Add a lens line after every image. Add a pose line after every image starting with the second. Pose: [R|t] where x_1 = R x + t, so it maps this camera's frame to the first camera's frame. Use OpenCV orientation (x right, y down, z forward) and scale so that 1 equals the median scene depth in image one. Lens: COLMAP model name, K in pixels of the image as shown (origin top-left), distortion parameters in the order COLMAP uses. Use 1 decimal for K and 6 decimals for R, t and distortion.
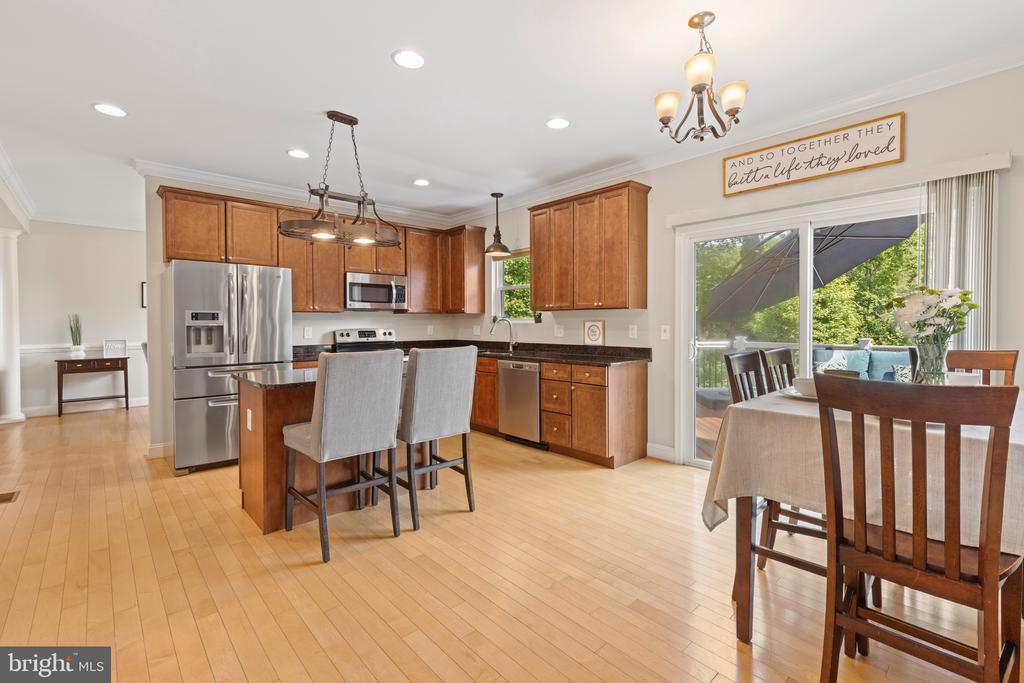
lens RADIAL K [[453.1, 0, 513.2], [0, 453.1, 332.4], [0, 0, 1]] dist [0.000832, -0.001175]
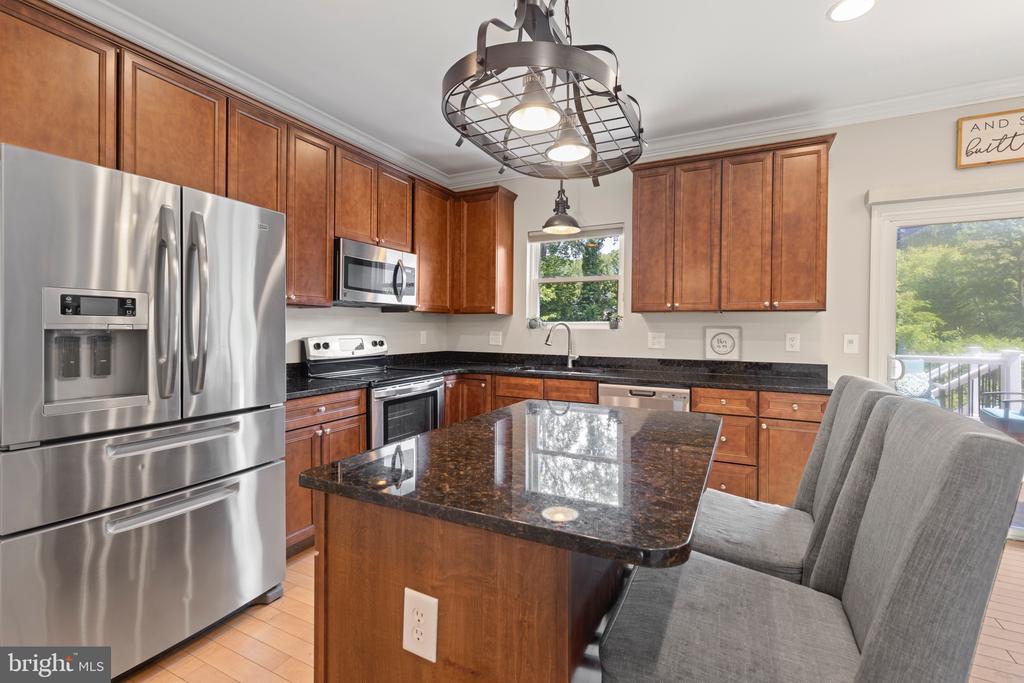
lens RADIAL K [[453.1, 0, 511.6], [0, 453.1, 331.3], [0, 0, 1]] dist [0.000832, -0.001175]
pose [[0.939228, 0.007878, 0.343204, -0.424671], [-0.003244, 0.999896, -0.014075, -0.007938], [-0.343279, 0.012107, 0.939155, 0.455168]]
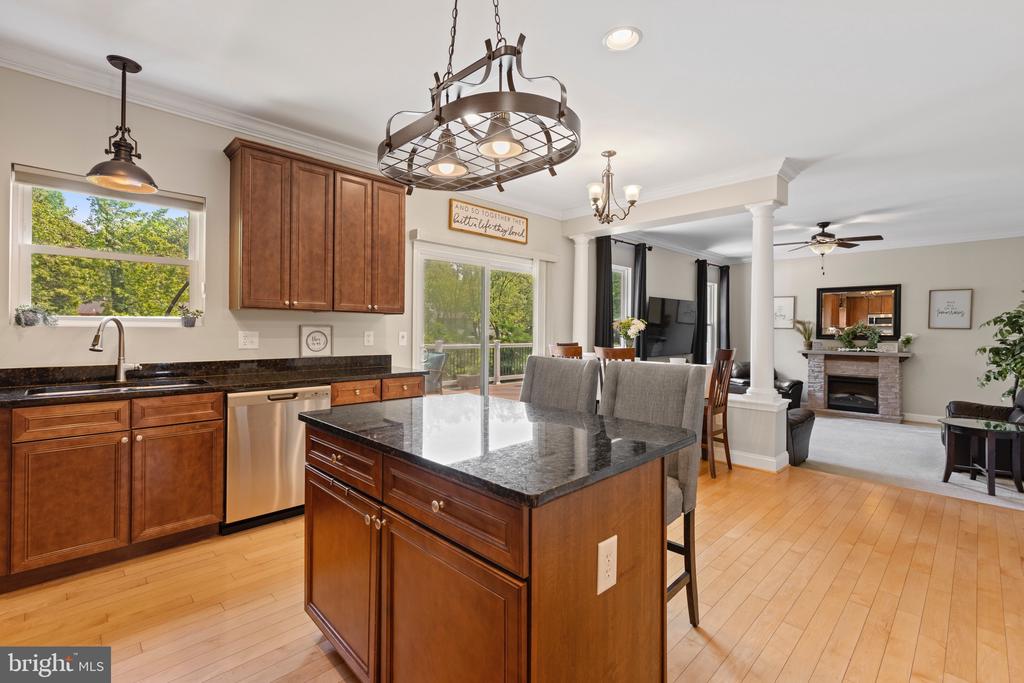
lens RADIAL K [[453.1, 0, 514.5], [0, 453.1, 332.4], [0, 0, 1]] dist [0.000832, -0.001175]
pose [[-0.043938, -0.003099, 0.999029, -0.662015], [0.012581, 0.999914, 0.003655, -0.013407], [-0.998955, 0.012730, -0.043896, 0.741436]]
